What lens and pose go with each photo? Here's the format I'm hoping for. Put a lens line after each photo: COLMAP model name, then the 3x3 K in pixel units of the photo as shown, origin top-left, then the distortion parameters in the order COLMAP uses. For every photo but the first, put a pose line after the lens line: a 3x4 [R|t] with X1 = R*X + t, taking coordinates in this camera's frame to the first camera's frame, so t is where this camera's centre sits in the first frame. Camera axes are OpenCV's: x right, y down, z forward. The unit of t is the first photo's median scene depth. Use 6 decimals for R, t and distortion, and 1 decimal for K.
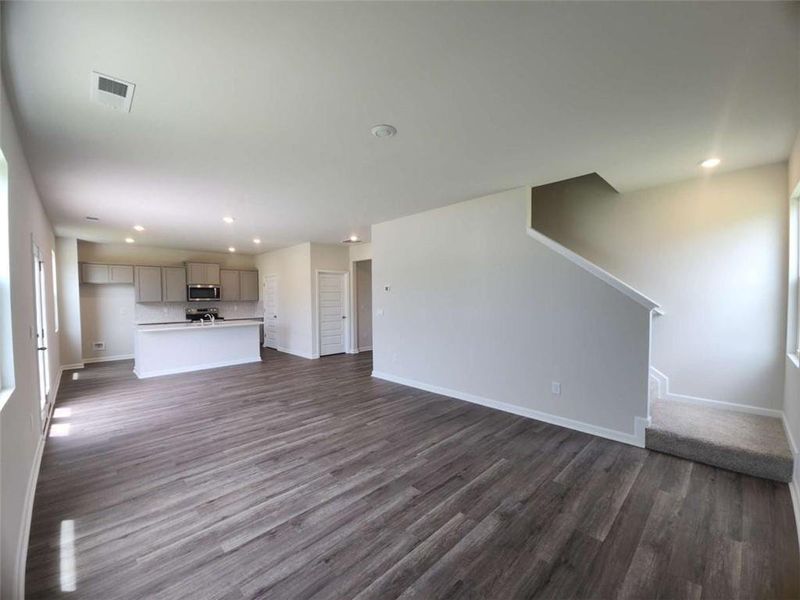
lens RADIAL K [[329.0, 0, 403.9], [0, 329.0, 301.8], [0, 0, 1]] dist [0.009305, -0.007311]
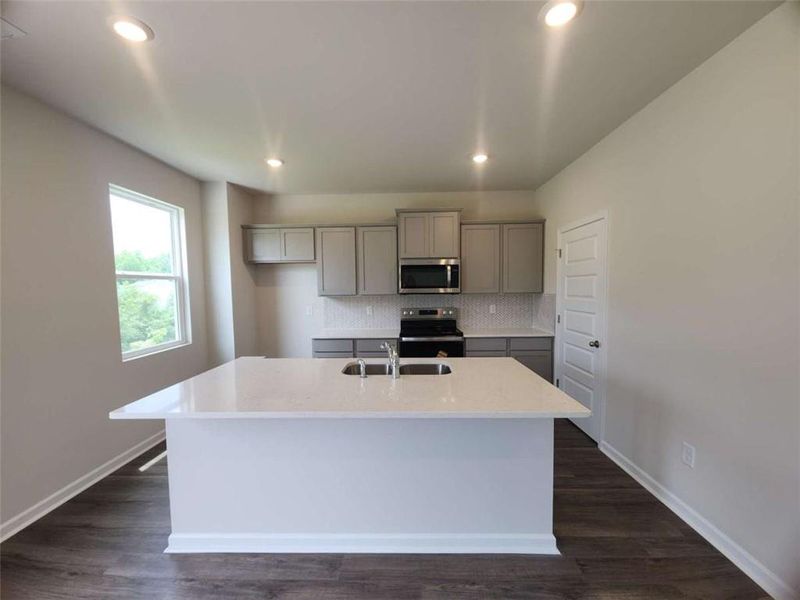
lens RADIAL K [[329.0, 0, 404.7], [0, 329.0, 301.0], [0, 0, 1]] dist [0.009305, -0.007311]
pose [[0.674155, 0.028879, -0.738025, -0.716592], [-0.006424, 0.999427, 0.033239, -0.017243], [0.738562, -0.017667, 0.673954, 1.672376]]
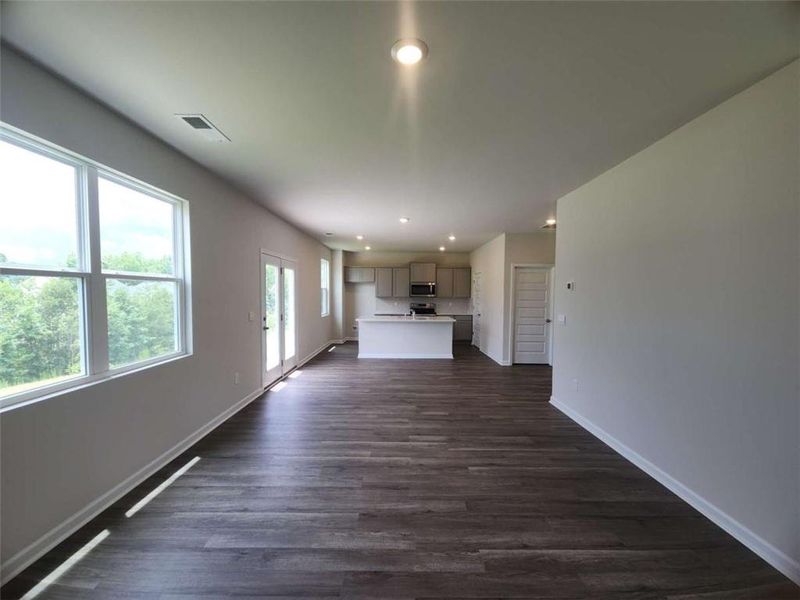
lens RADIAL K [[329.0, 0, 398.7], [0, 329.0, 296.6], [0, 0, 1]] dist [0.009305, -0.007311]
pose [[0.704452, 0.021266, -0.709433, 0.326759], [-0.025849, 0.999657, 0.004299, -0.015592], [0.709281, 0.015309, 0.704759, 0.393567]]
